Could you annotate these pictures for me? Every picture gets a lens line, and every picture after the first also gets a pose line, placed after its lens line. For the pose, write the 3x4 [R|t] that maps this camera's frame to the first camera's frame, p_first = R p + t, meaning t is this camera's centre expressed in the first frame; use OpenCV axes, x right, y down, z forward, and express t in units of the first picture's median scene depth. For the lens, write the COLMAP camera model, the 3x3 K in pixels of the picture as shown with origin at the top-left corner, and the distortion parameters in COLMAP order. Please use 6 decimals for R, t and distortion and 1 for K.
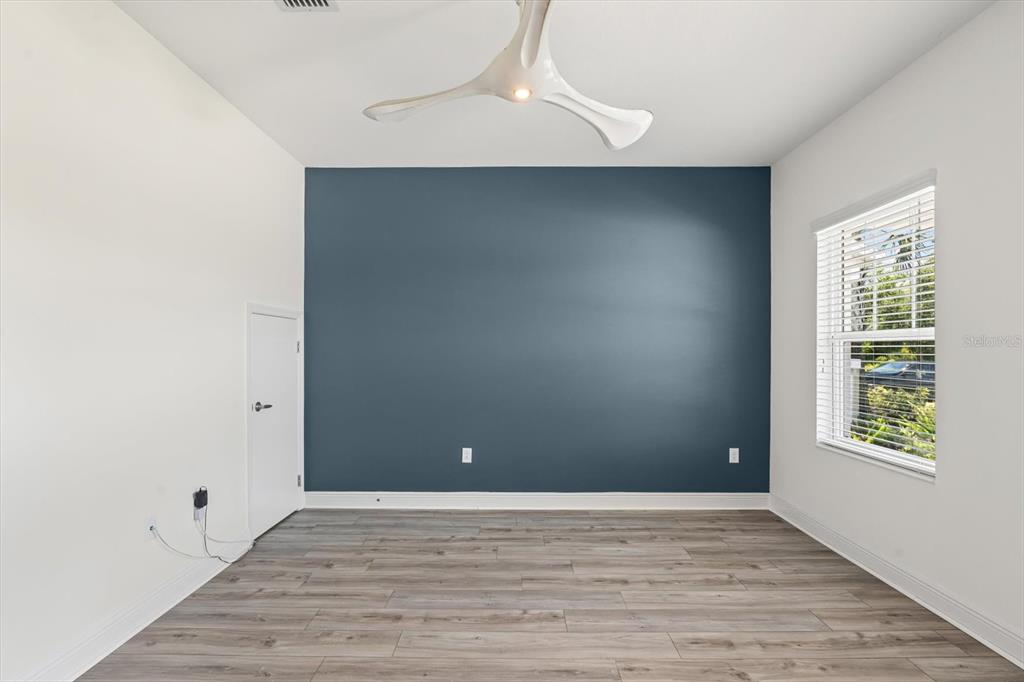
lens RADIAL K [[446.5, 0, 513.3], [0, 446.5, 349.5], [0, 0, 1]] dist [-0.001712, -0.000171]
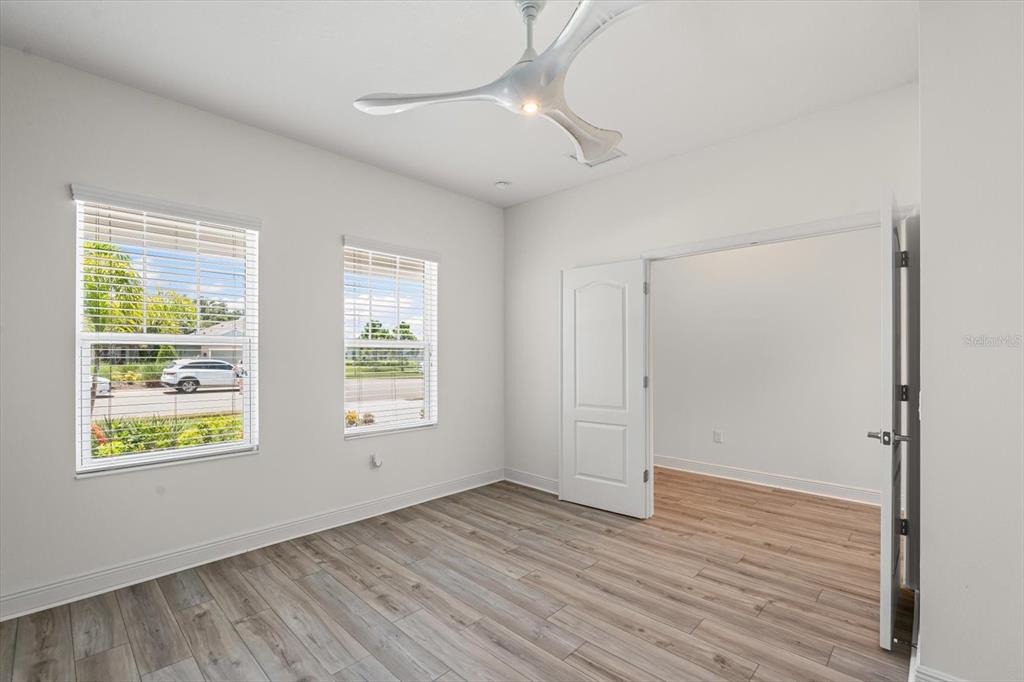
lens RADIAL K [[446.5, 0, 515.5], [0, 446.5, 344.6], [0, 0, 1]] dist [-0.001712, -0.000171]
pose [[-0.728857, 0.015744, 0.684485, -0.498774], [-0.005200, 0.999579, -0.028529, 0.004523], [-0.684646, -0.024353, -0.728469, 1.320056]]
